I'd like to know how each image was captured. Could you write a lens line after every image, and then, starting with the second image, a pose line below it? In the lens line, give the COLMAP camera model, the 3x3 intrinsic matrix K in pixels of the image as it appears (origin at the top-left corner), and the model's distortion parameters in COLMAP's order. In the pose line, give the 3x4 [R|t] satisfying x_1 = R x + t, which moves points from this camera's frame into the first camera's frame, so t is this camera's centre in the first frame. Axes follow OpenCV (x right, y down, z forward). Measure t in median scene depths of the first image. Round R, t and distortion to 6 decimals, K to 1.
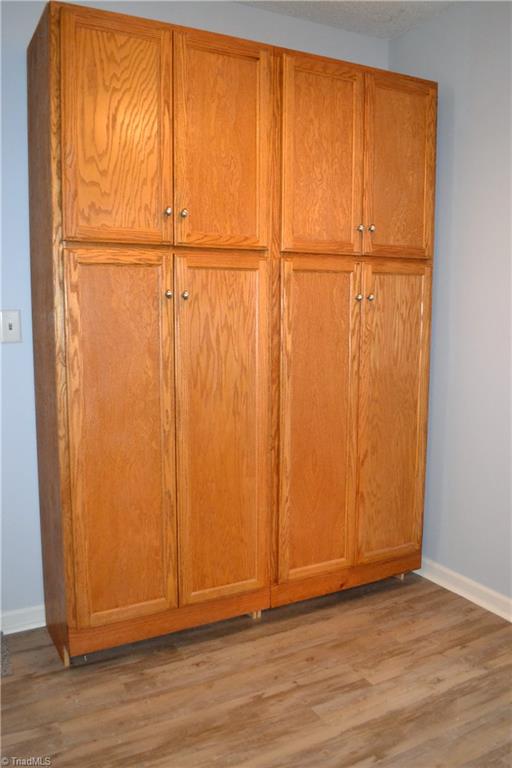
lens RADIAL K [[617.4, 0, 256.6], [0, 617.4, 382.4], [0, 0, 1]] dist [-0.083336, 0.007103]
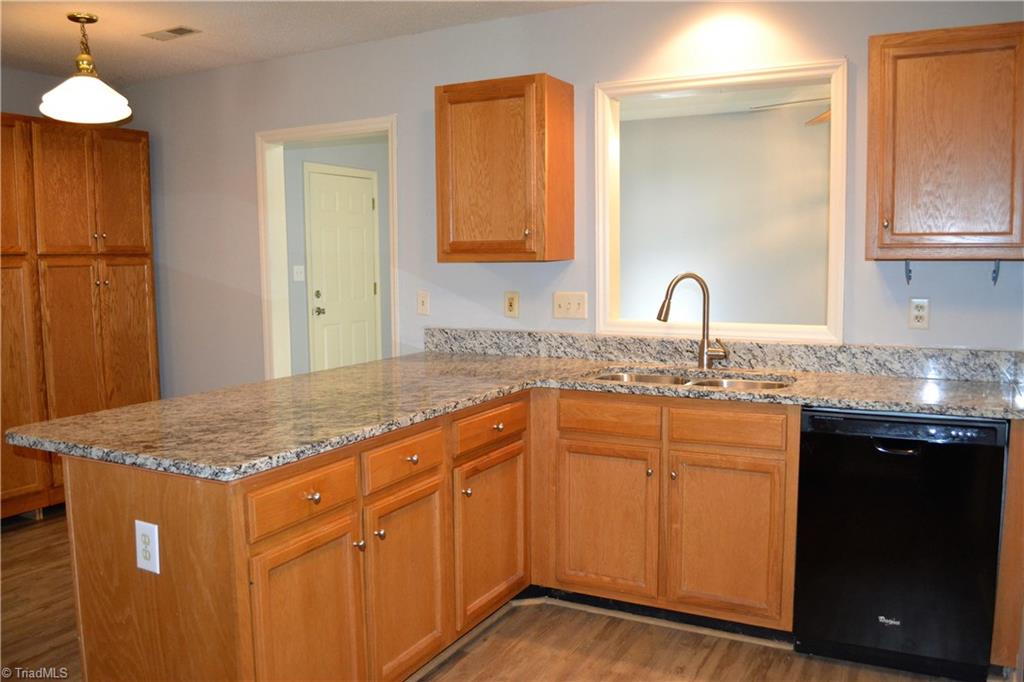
lens RADIAL K [[823.1, 0, 505.1], [0, 823.1, 347.5], [0, 0, 1]] dist [-0.083336, 0.007103]
pose [[0.832027, -0.070211, 0.550275, -0.093782], [0.084126, 0.996455, -0.000059, 0.098399], [-0.548320, 0.046342, 0.834984, -1.147898]]
